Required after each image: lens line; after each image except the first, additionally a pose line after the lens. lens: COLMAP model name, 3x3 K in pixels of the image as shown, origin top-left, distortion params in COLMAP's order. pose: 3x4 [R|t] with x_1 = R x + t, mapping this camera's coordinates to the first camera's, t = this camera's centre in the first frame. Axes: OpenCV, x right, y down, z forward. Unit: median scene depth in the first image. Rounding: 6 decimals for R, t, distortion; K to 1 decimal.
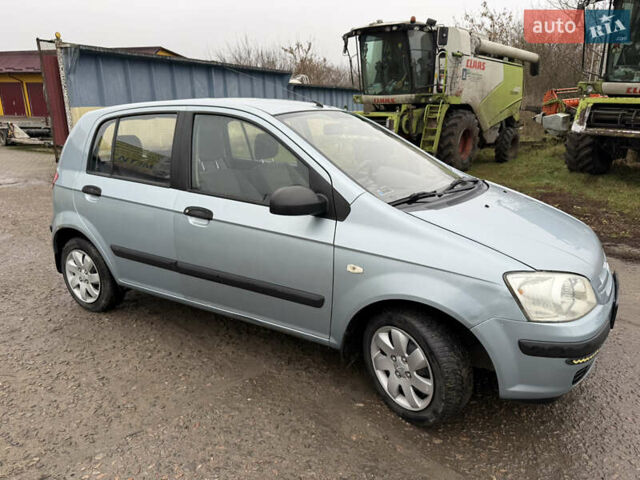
lens RADIAL K [[462.5, 0, 323.3], [0, 462.5, 241.8], [0, 0, 1]] dist [0.050448, -0.071148]
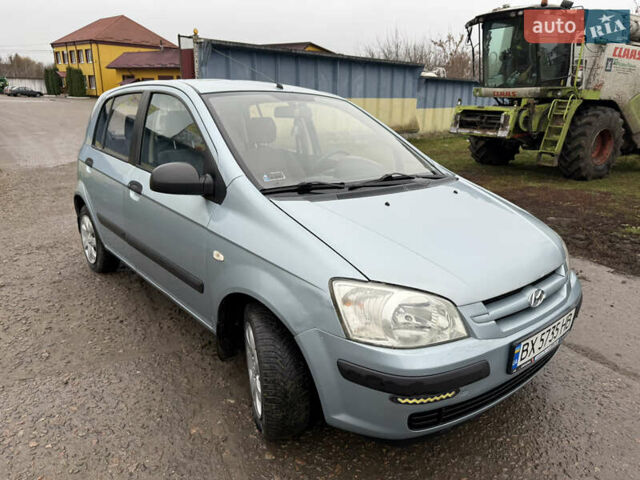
lens RADIAL K [[462.5, 0, 323.3], [0, 462.5, 241.8], [0, 0, 1]] dist [0.050448, -0.071148]
pose [[0.942125, 0.113546, -0.315449, 0.121659], [-0.111306, 0.993467, 0.025171, -0.003590], [0.316246, 0.011397, 0.948609, 0.037355]]
